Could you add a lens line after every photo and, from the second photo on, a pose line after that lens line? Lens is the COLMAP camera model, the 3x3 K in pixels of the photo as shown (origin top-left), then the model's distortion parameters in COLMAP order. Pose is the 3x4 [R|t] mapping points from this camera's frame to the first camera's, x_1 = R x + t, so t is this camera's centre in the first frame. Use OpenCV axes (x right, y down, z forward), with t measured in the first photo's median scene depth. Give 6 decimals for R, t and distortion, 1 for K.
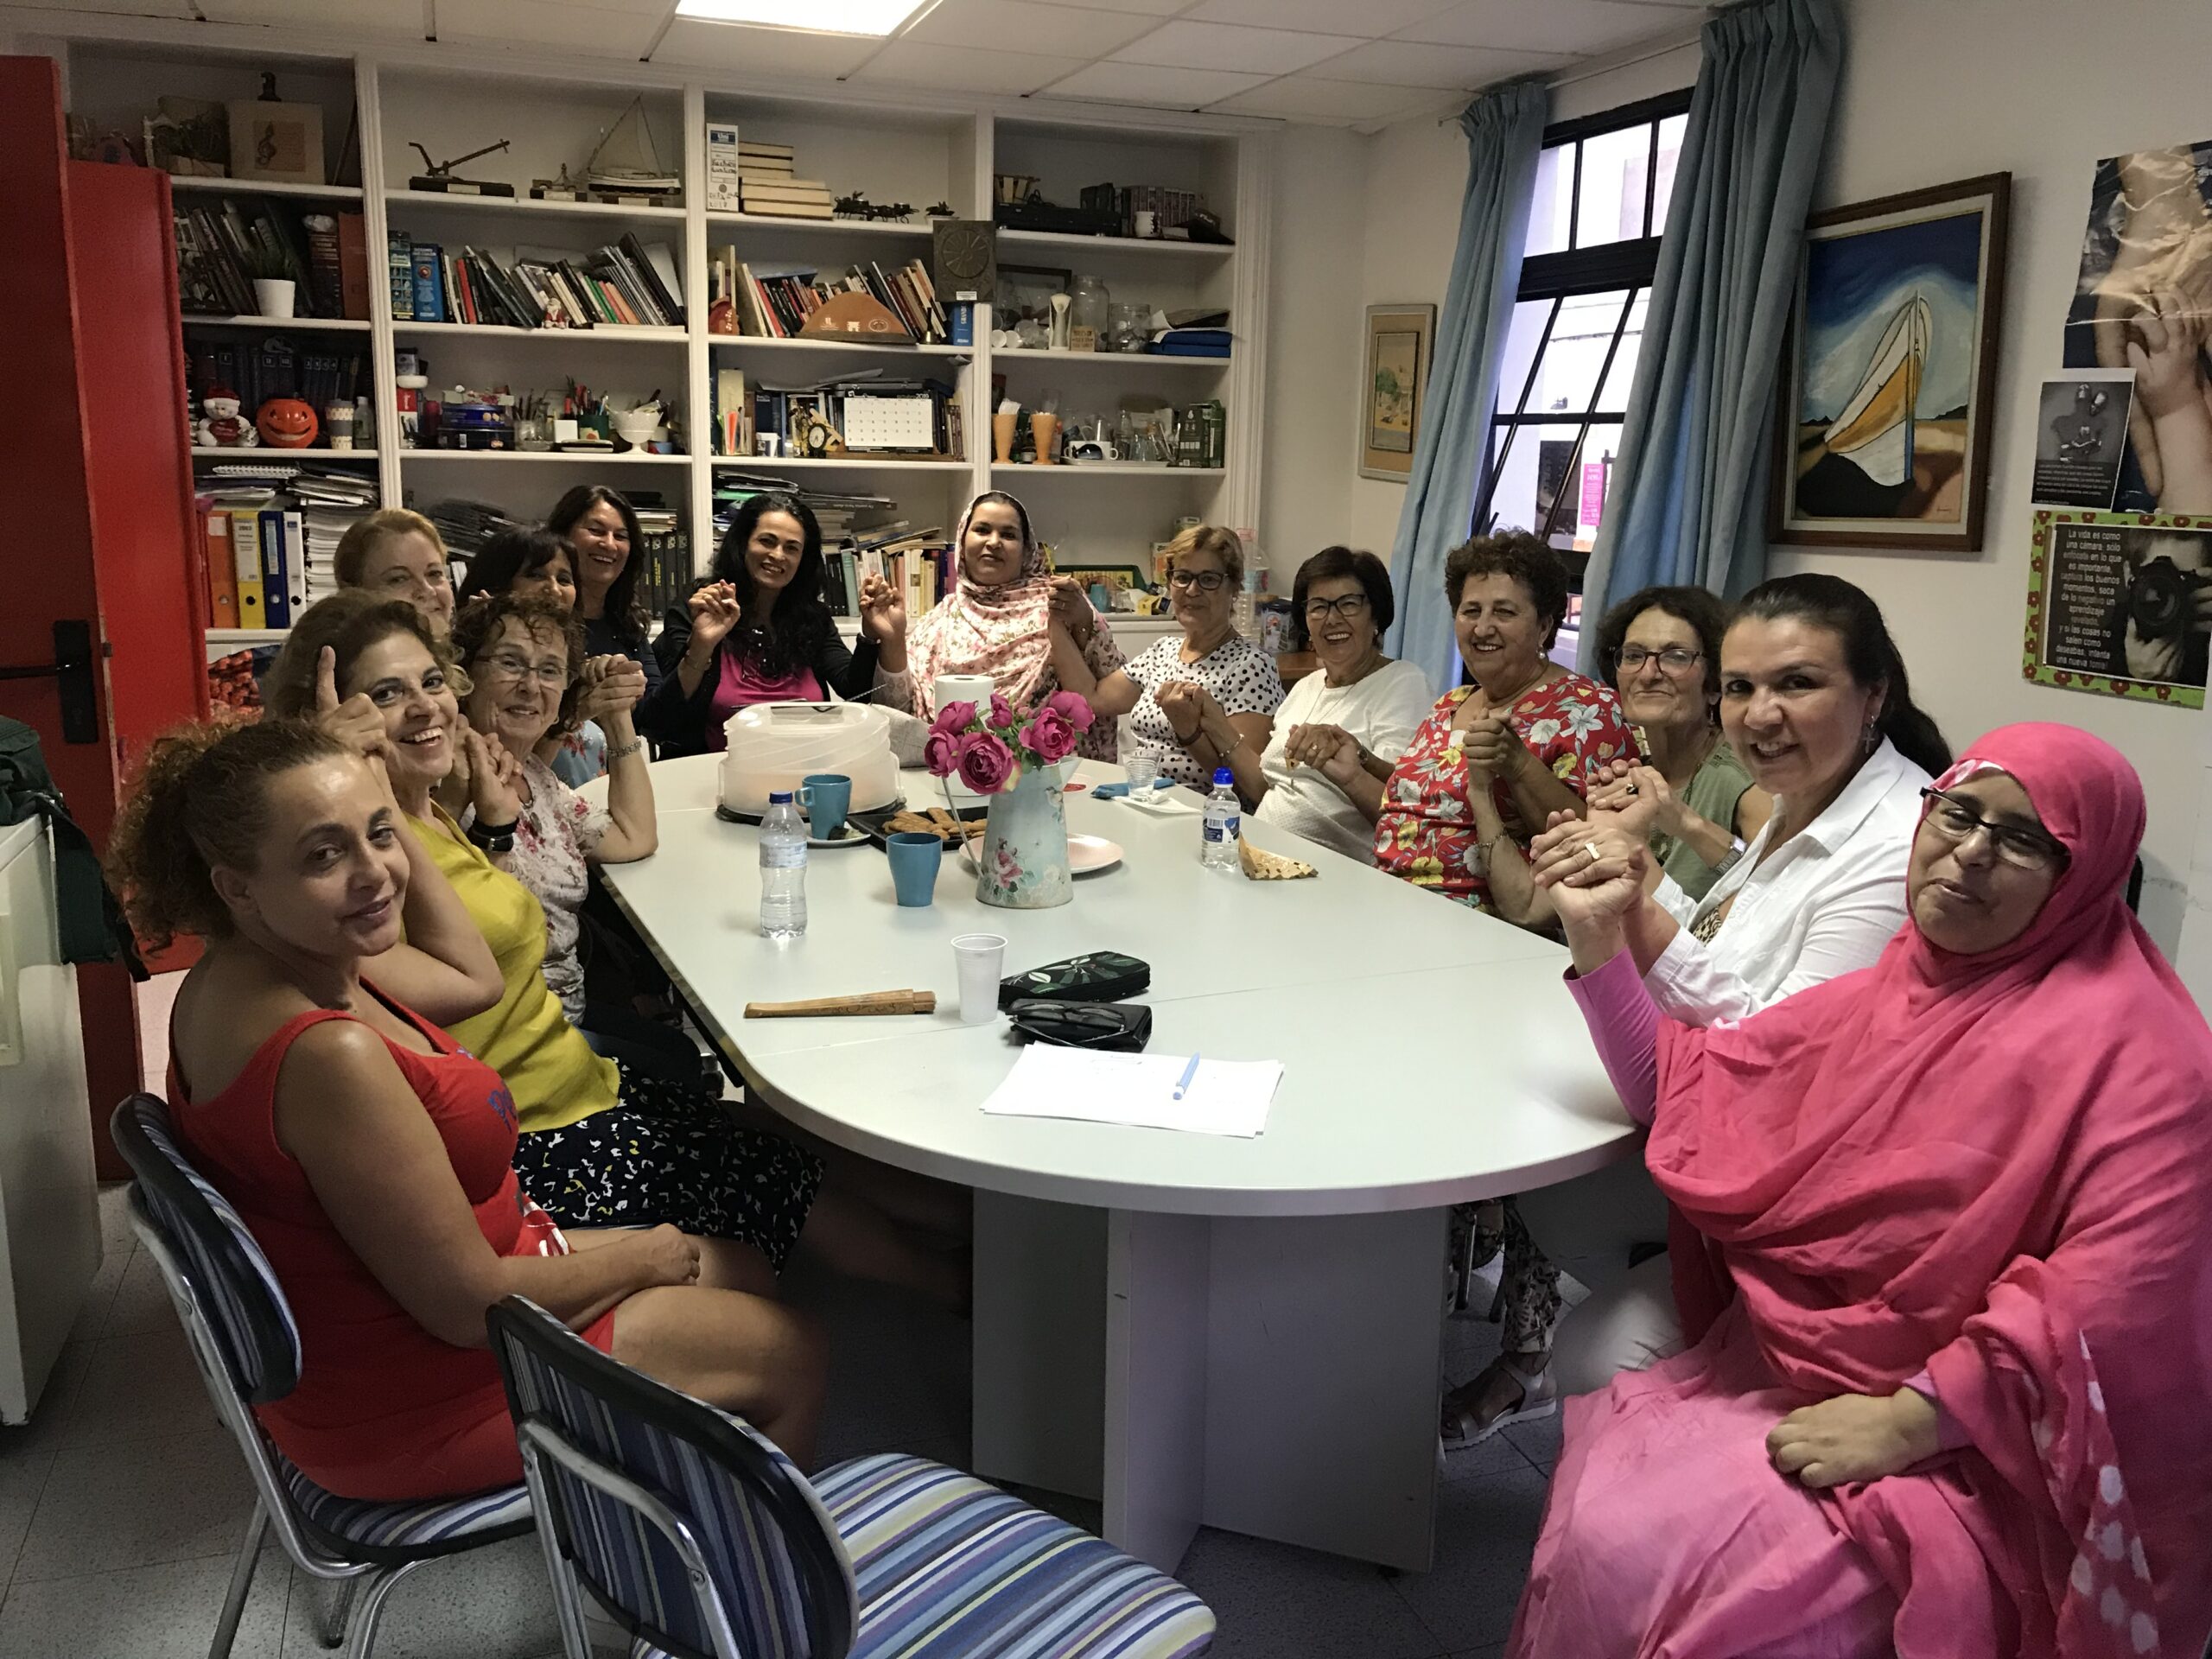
lens RADIAL K [[1832.4, 0, 1106.0], [0, 1832.4, 829.5], [0, 0, 1]] dist [0.009518, 0.003723]
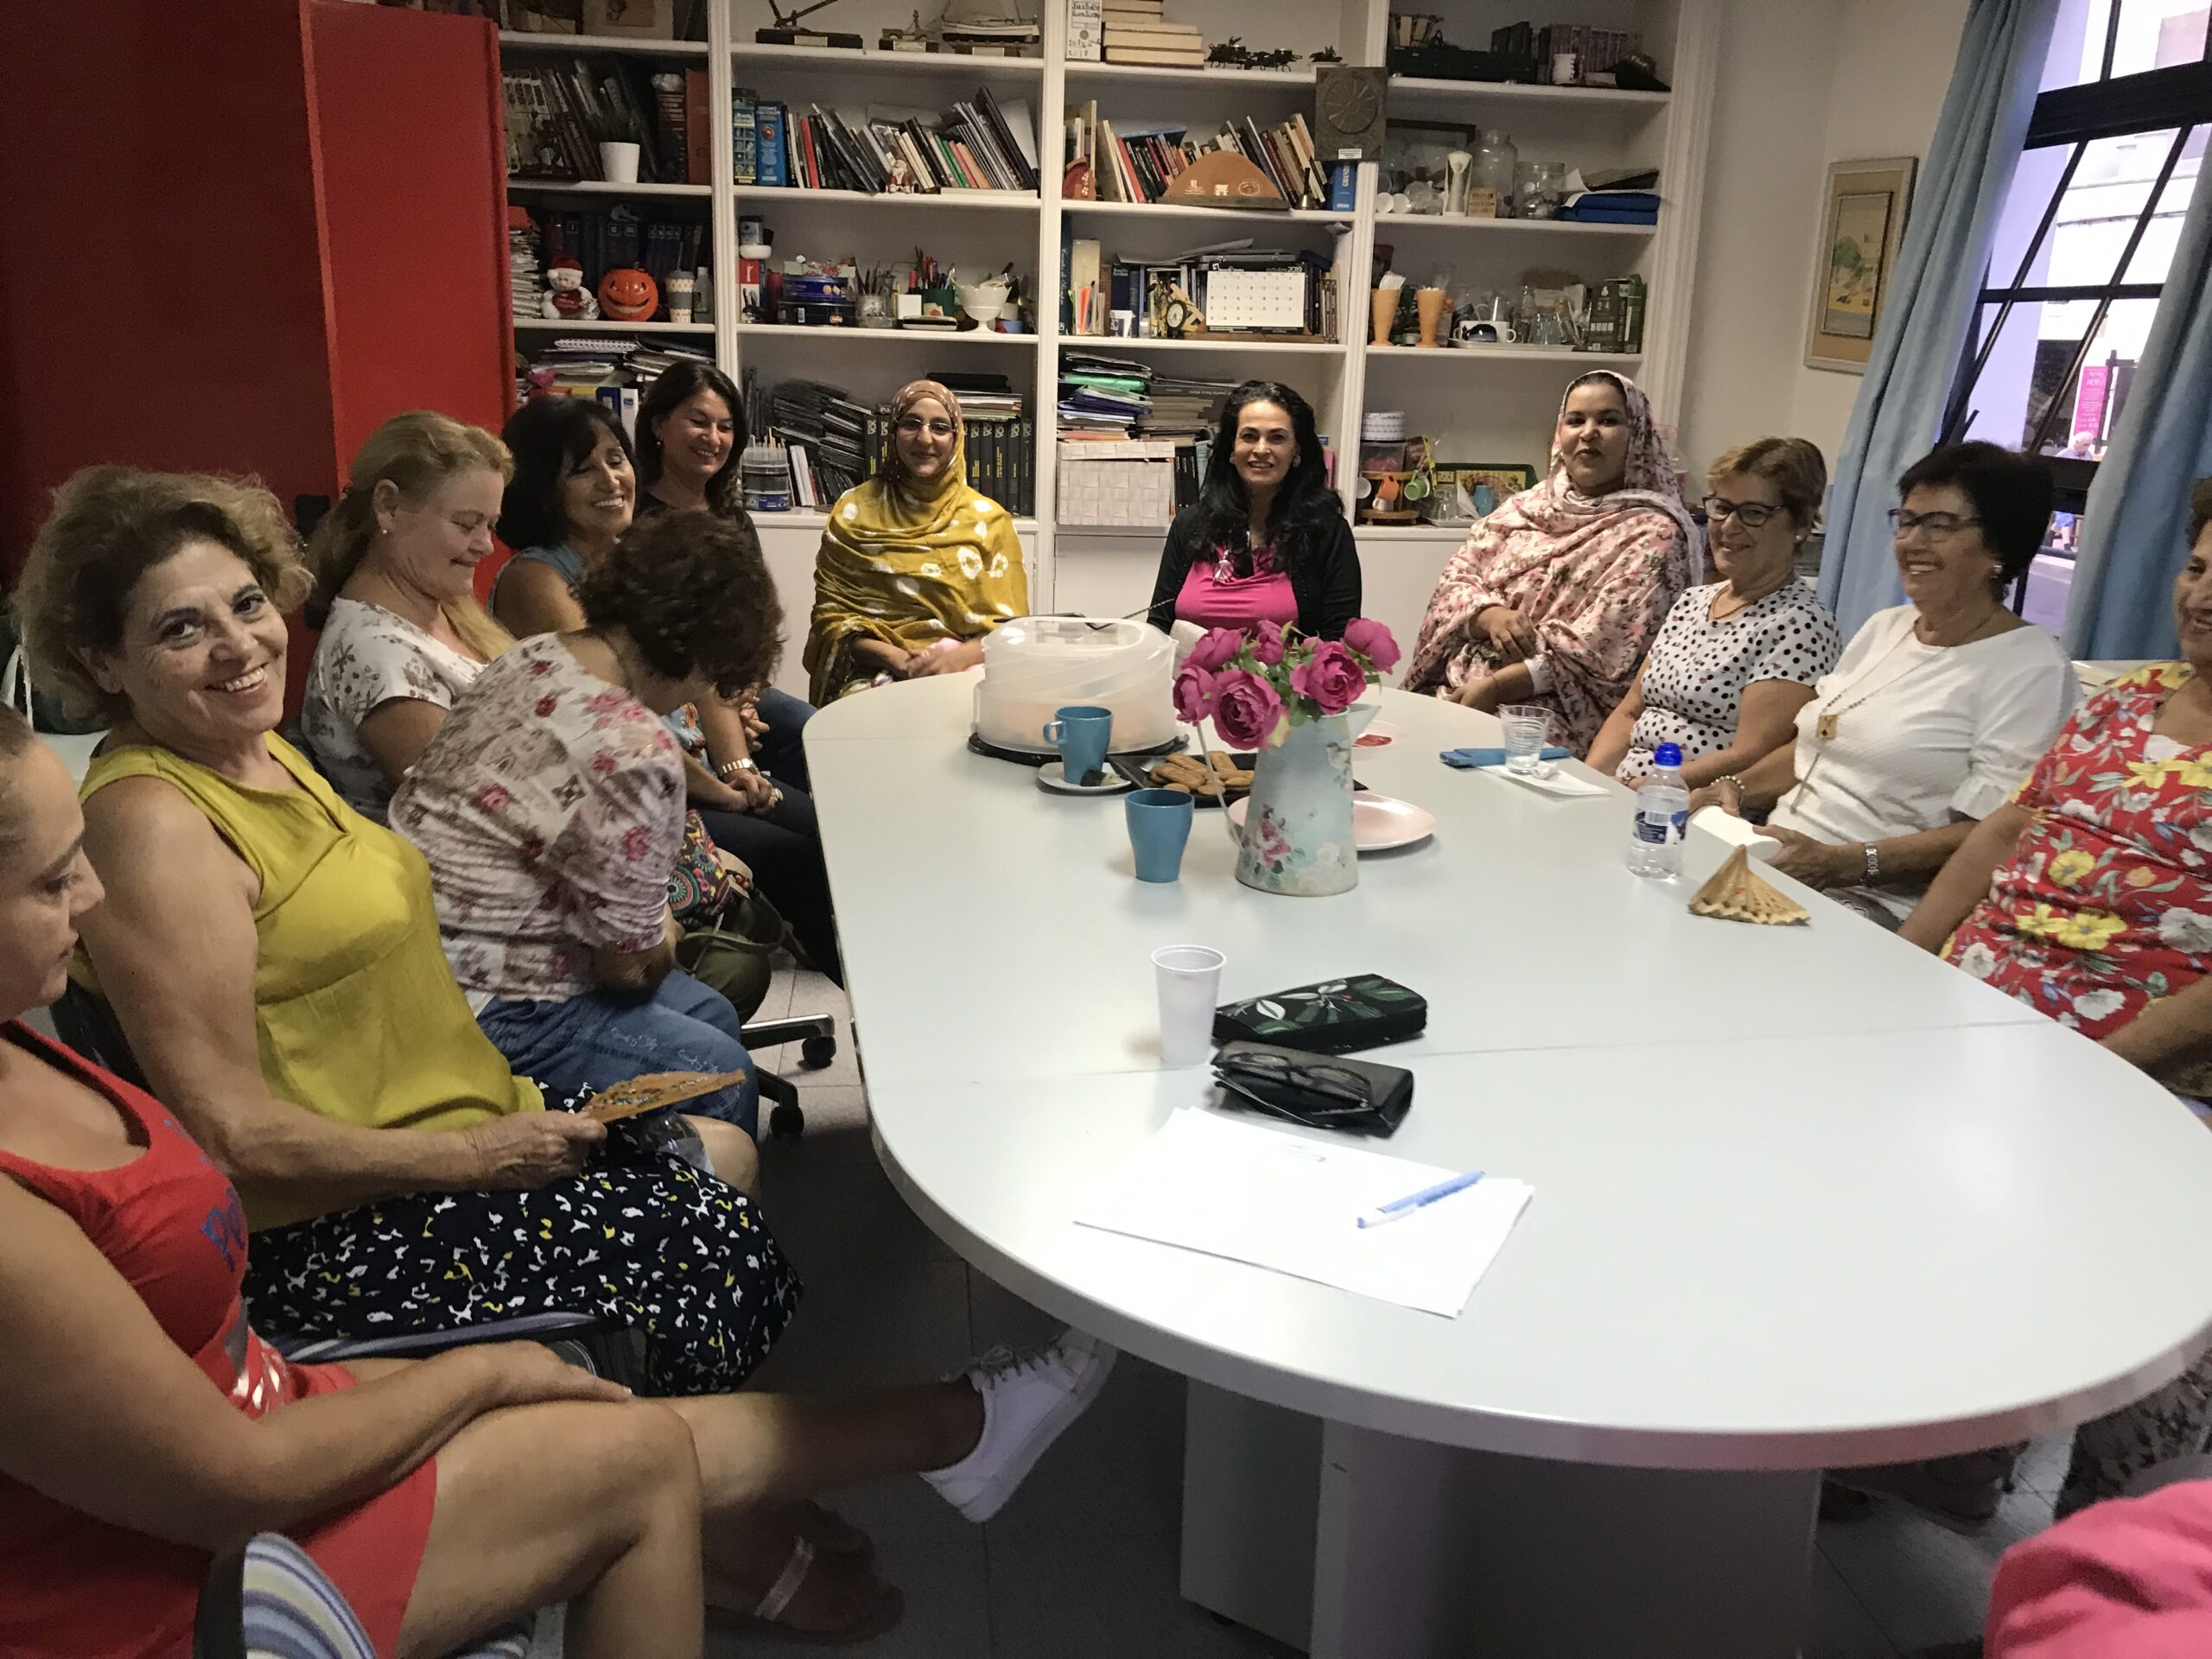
lens RADIAL K [[1820.9, 0, 1106.0], [0, 1820.9, 829.5], [0, 0, 1]] dist [0.002199, -0.001757]
pose [[0.974225, 0.067784, -0.215154, 0.021471], [-0.056042, 0.996610, 0.060224, -0.013405], [0.218507, -0.046614, 0.974721, 0.108910]]
